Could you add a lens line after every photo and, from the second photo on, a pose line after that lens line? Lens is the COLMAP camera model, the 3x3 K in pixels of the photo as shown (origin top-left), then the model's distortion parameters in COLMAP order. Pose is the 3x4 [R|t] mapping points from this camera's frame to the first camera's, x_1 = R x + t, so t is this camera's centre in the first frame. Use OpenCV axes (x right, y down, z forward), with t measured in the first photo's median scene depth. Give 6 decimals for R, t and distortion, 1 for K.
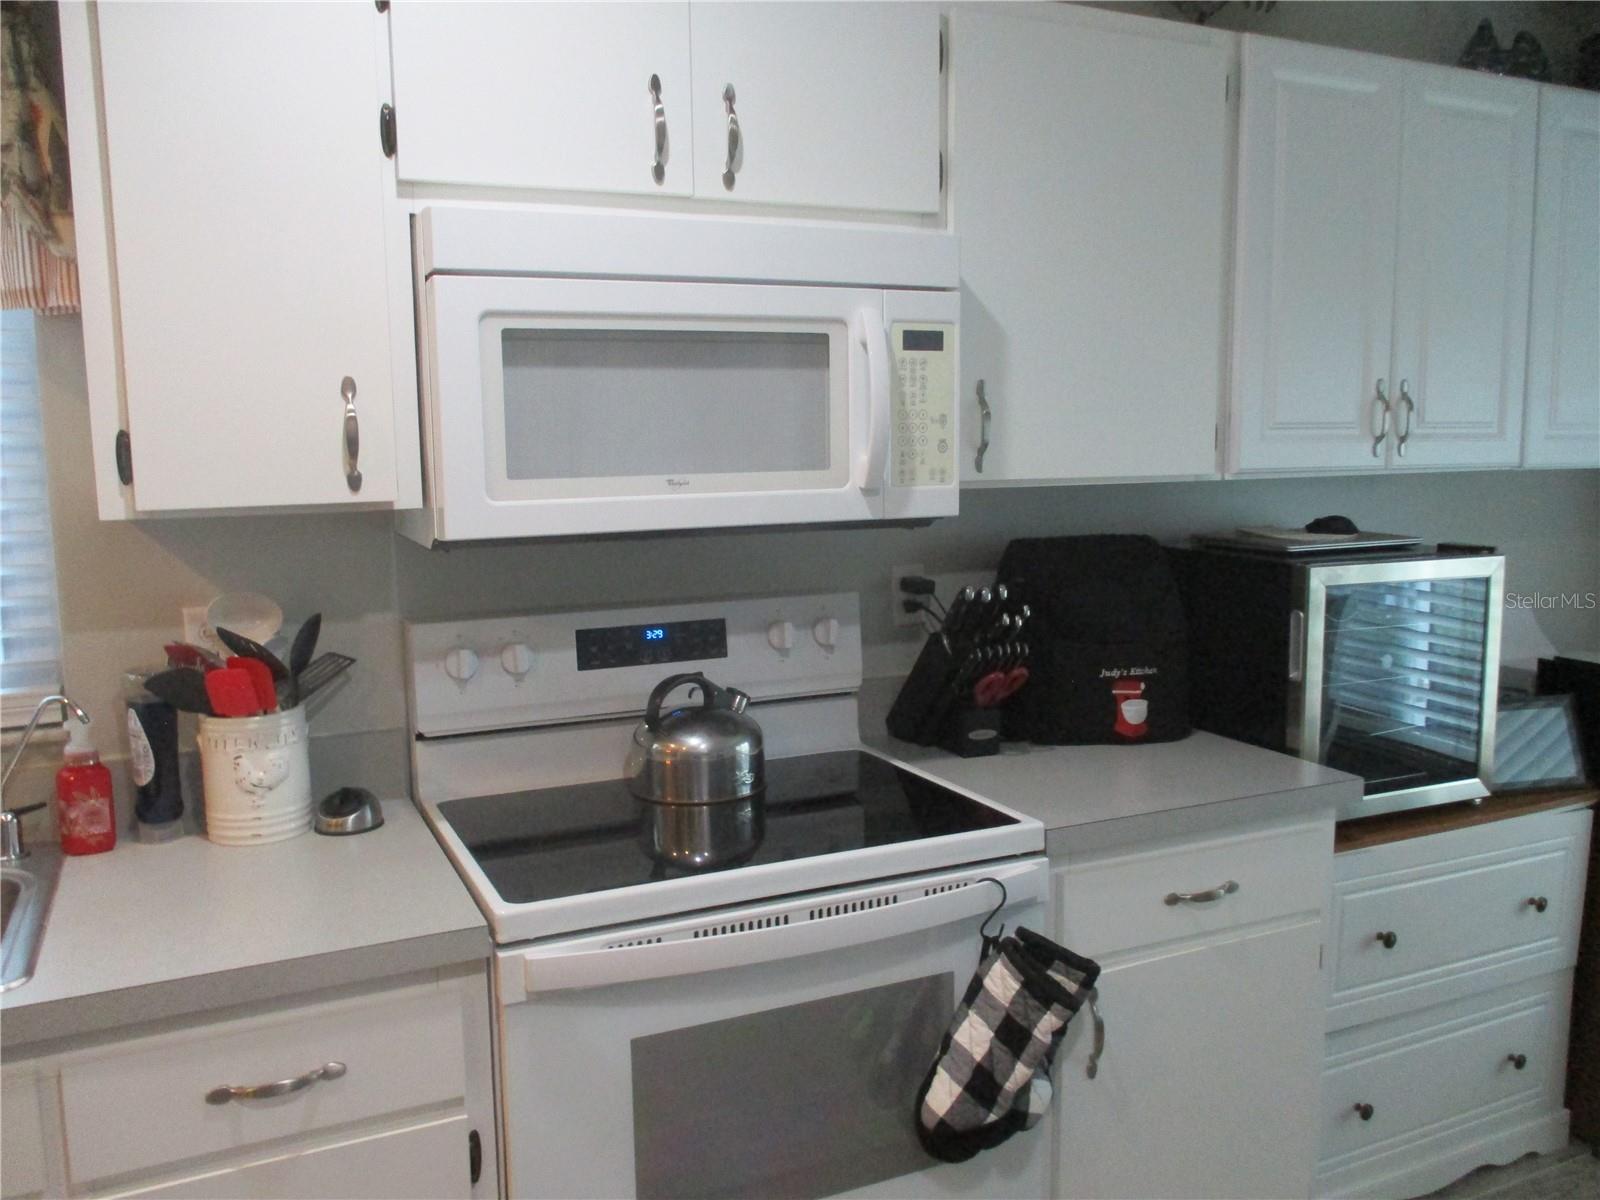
lens RADIAL K [[1340.5, 0, 802.5], [0, 1340.5, 595.8], [0, 0, 1]] dist [-0.028219, 0.010381]
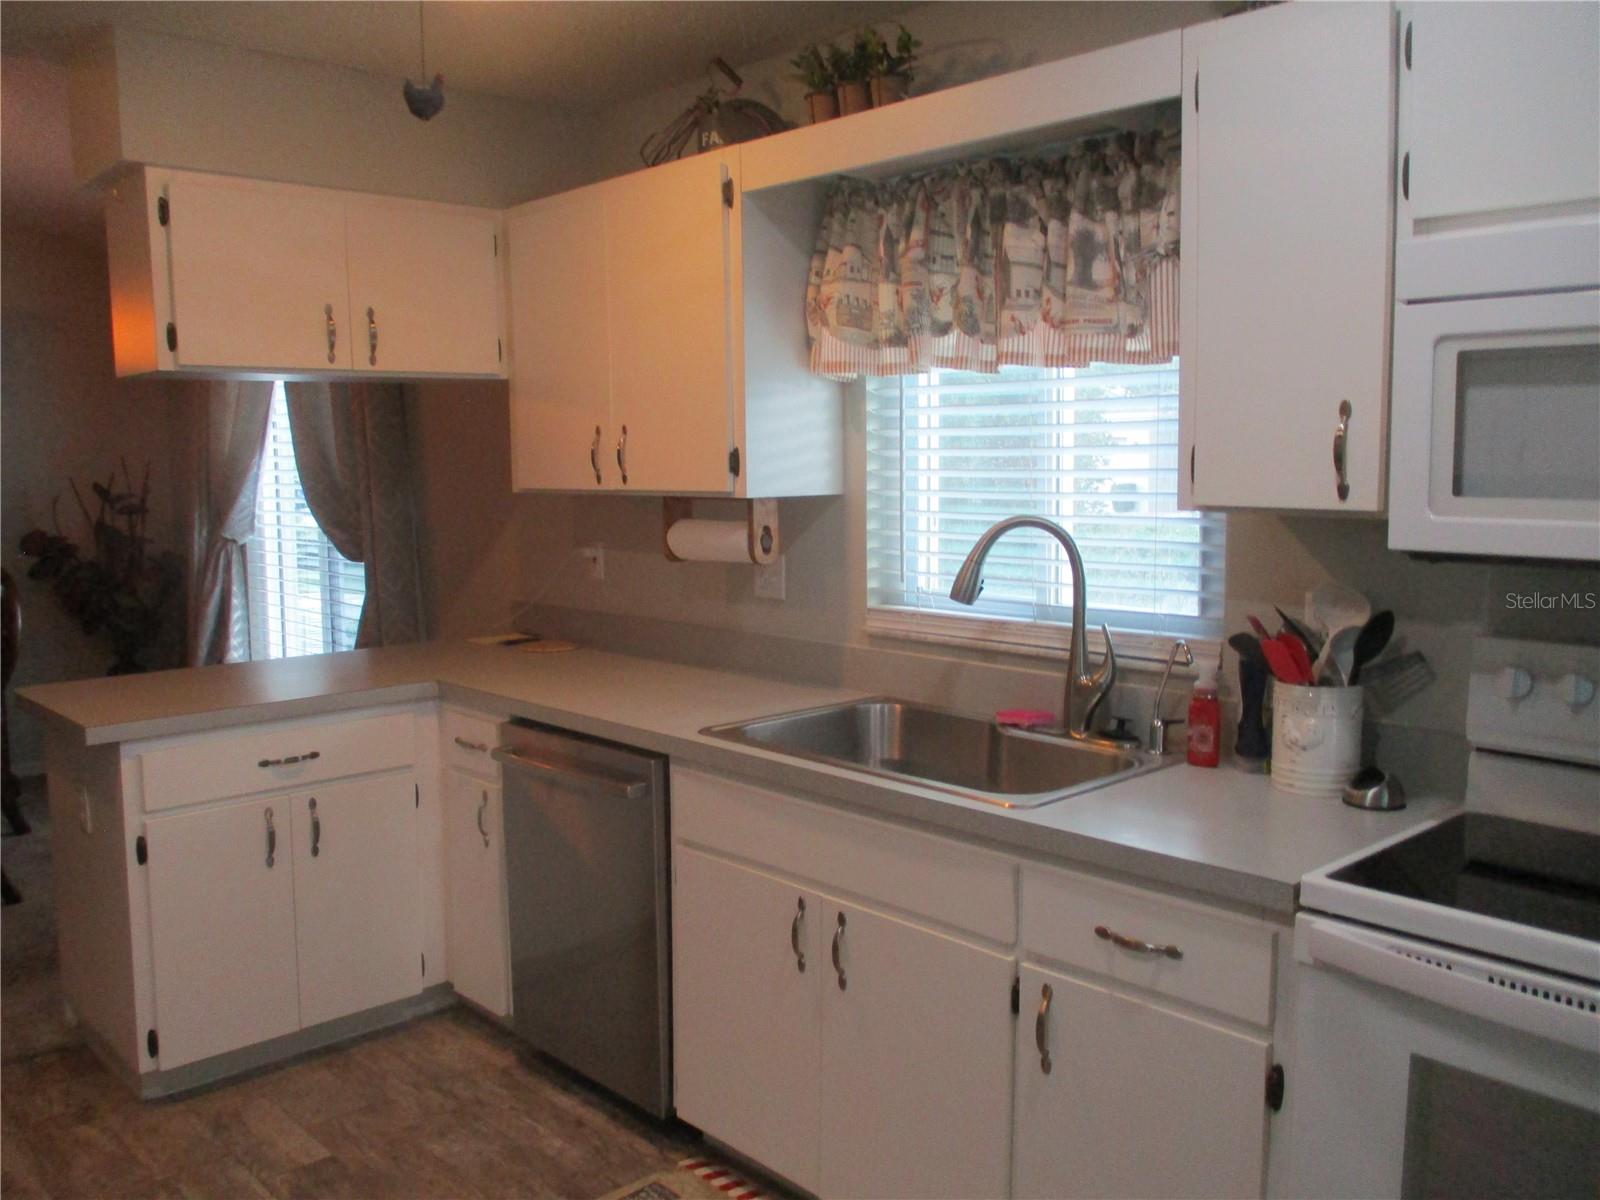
lens RADIAL K [[1340.5, 0, 800.3], [0, 1340.5, 600.9], [0, 0, 1]] dist [-0.028219, 0.010381]
pose [[0.304420, 0.119179, -0.945053, 0.616521], [-0.126759, 0.988386, 0.083813, -0.029888], [0.944066, 0.094279, 0.315991, 0.207249]]
